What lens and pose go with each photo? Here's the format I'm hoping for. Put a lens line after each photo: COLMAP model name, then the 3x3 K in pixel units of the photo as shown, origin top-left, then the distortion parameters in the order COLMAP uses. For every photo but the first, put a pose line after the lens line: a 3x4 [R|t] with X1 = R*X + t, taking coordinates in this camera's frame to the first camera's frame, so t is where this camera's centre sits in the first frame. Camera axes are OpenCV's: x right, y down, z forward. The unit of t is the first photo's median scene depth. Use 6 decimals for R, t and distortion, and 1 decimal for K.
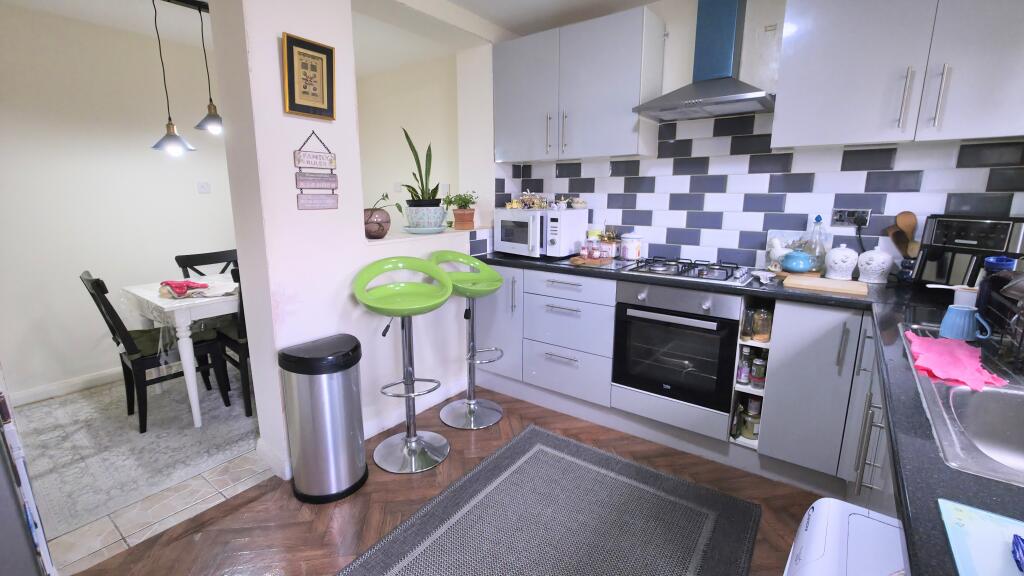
lens RADIAL K [[441.6, 0, 522.4], [0, 441.6, 288.8], [0, 0, 1]] dist [-0.001008, 0.000161]
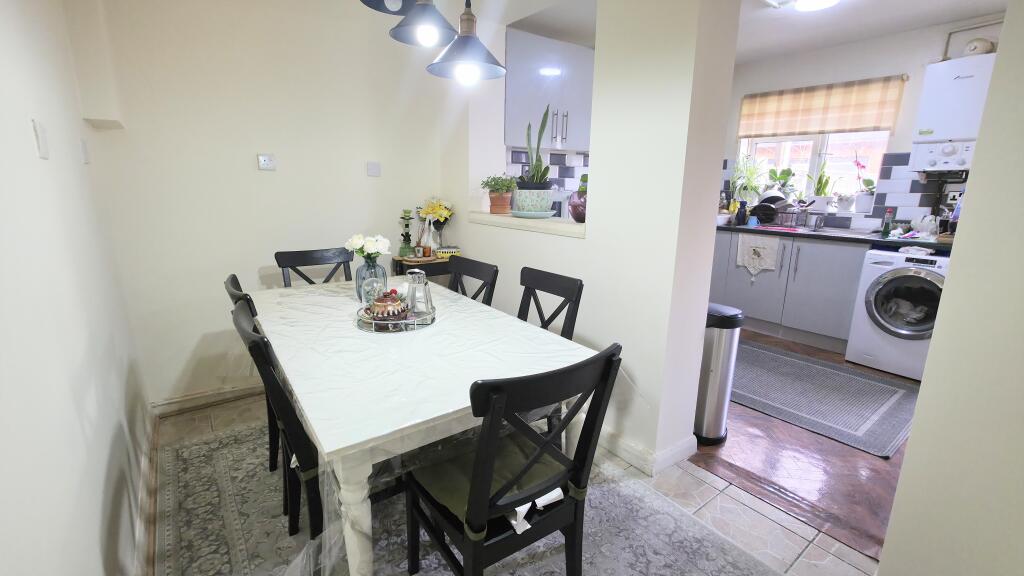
lens RADIAL K [[441.6, 0, 511.3], [0, 441.6, 285.2], [0, 0, 1]] dist [-0.001008, 0.000161]
pose [[0.288959, -0.222115, 0.931218, -1.203436], [0.174708, 0.968613, 0.176823, -0.178255], [-0.941265, 0.111597, 0.318695, 0.819701]]
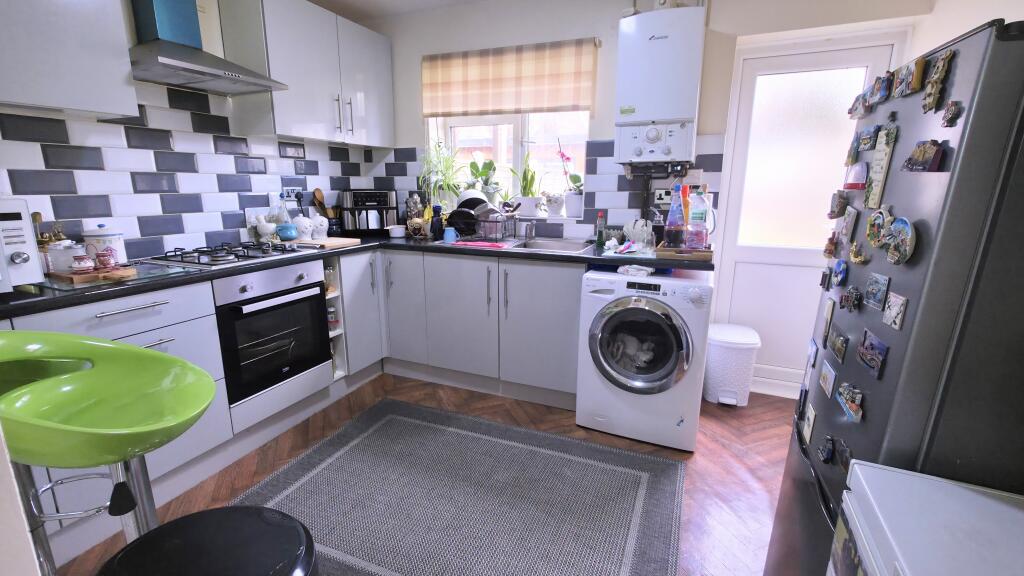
lens RADIAL K [[441.6, 0, 513.9], [0, 441.6, 286.4], [0, 0, 1]] dist [-0.001008, 0.000161]
pose [[-0.228186, -0.229333, 0.946223, -0.646499], [0.178816, 0.945459, 0.272271, -0.128438], [-0.957056, 0.231328, -0.174732, 0.595649]]
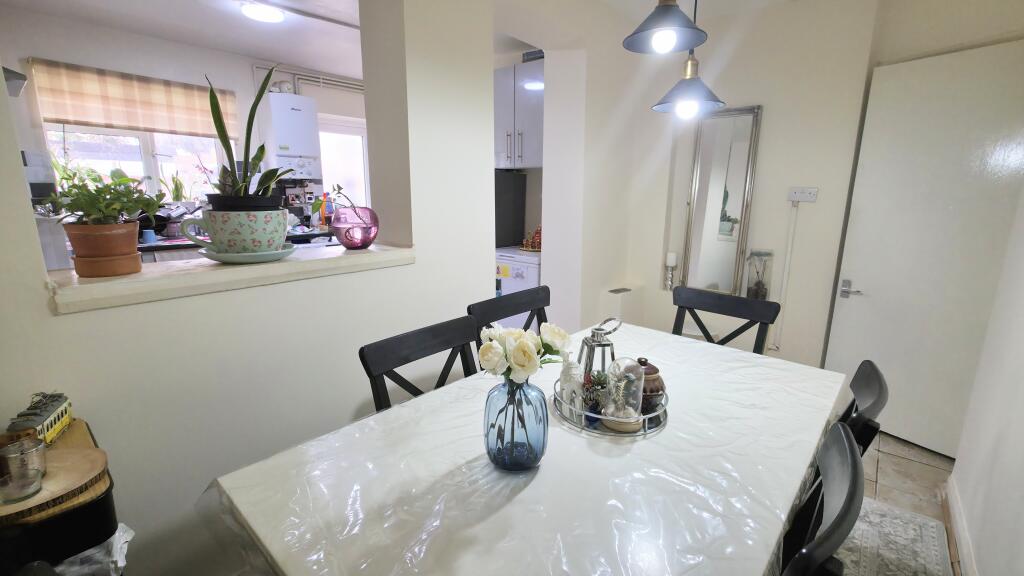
lens RADIAL K [[441.6, 0, 506.0], [0, 441.6, 283.5], [0, 0, 1]] dist [-0.001008, 0.000161]
pose [[-0.996825, -0.036546, 0.070747, -0.641507], [-0.006198, 0.921373, 0.388630, -0.314306], [-0.079388, 0.386958, -0.918674, 1.488508]]
